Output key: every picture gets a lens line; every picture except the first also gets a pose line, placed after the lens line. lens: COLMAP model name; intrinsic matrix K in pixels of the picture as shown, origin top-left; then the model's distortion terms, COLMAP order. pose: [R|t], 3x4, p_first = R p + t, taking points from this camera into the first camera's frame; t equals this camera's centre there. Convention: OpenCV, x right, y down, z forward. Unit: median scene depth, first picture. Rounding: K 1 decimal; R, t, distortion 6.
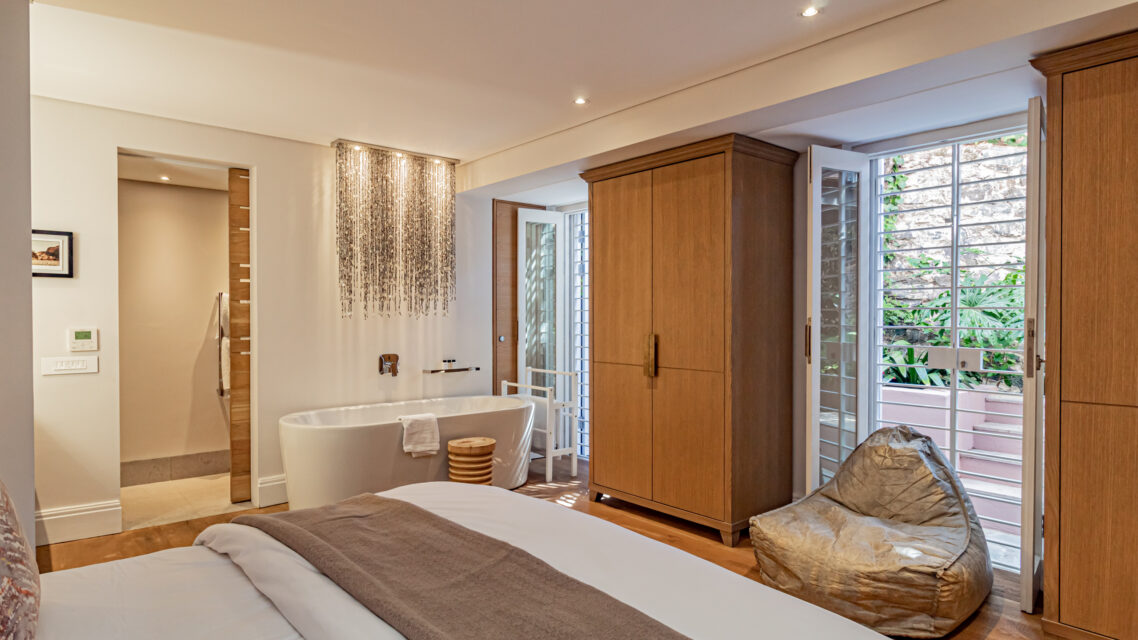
lens RADIAL K [[643.5, 0, 571.3], [0, 643.5, 322.0], [0, 0, 1]] dist [-0.000123, 0.001280]
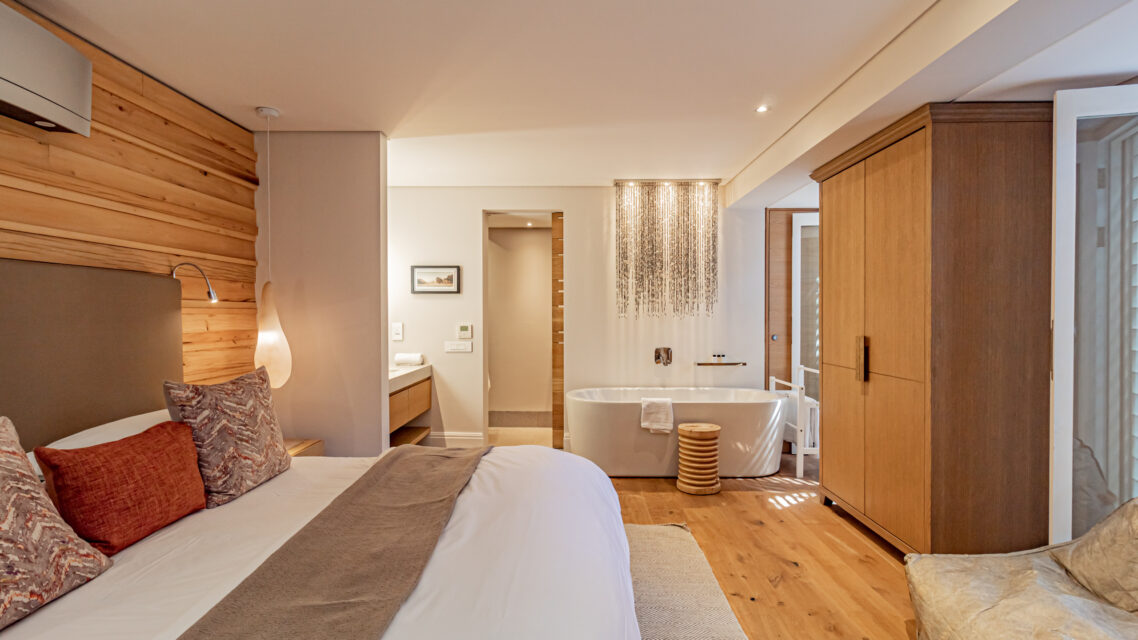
lens RADIAL K [[547.1, 0, 569.0], [0, 547.1, 319.0], [0, 0, 1]] dist [0.002717, -0.000699]
pose [[0.753686, 0.003205, -0.657227, 0.294461], [-0.005180, 0.999986, -0.001064, -0.002823], [0.657215, 0.004206, 0.753692, 0.110428]]
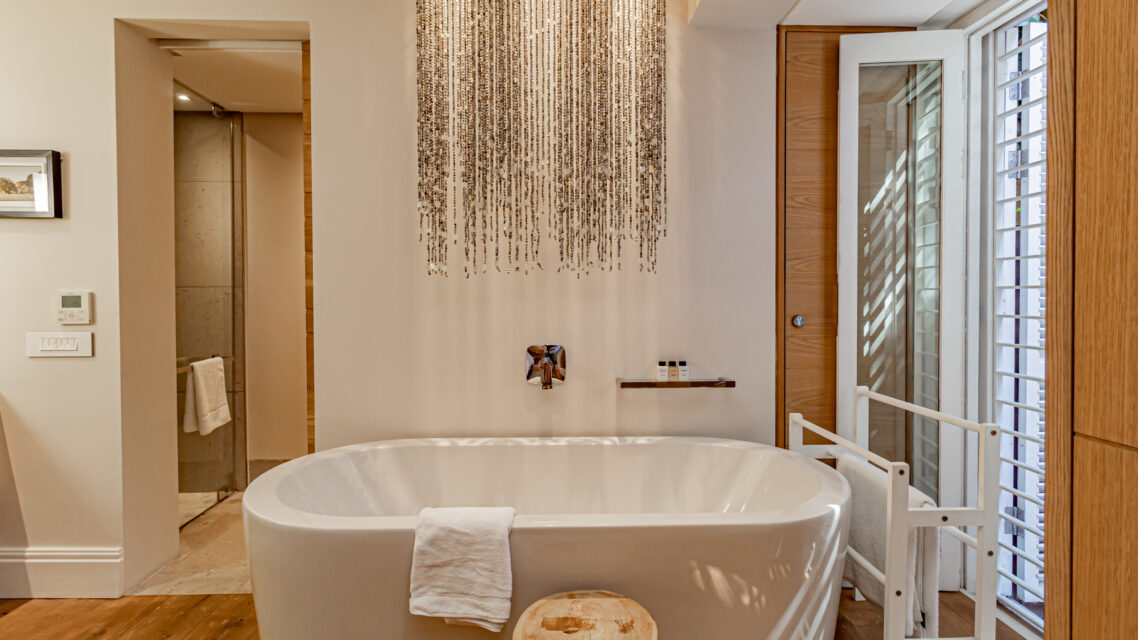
lens RADIAL K [[547.1, 0, 568.4], [0, 547.1, 304.1], [0, 0, 1]] dist [0.002717, -0.000699]
pose [[0.779107, 0.006051, -0.626862, 0.015557], [-0.004840, 0.999982, 0.003637, 0.015777], [0.626873, 0.000200, 0.779122, 0.736259]]
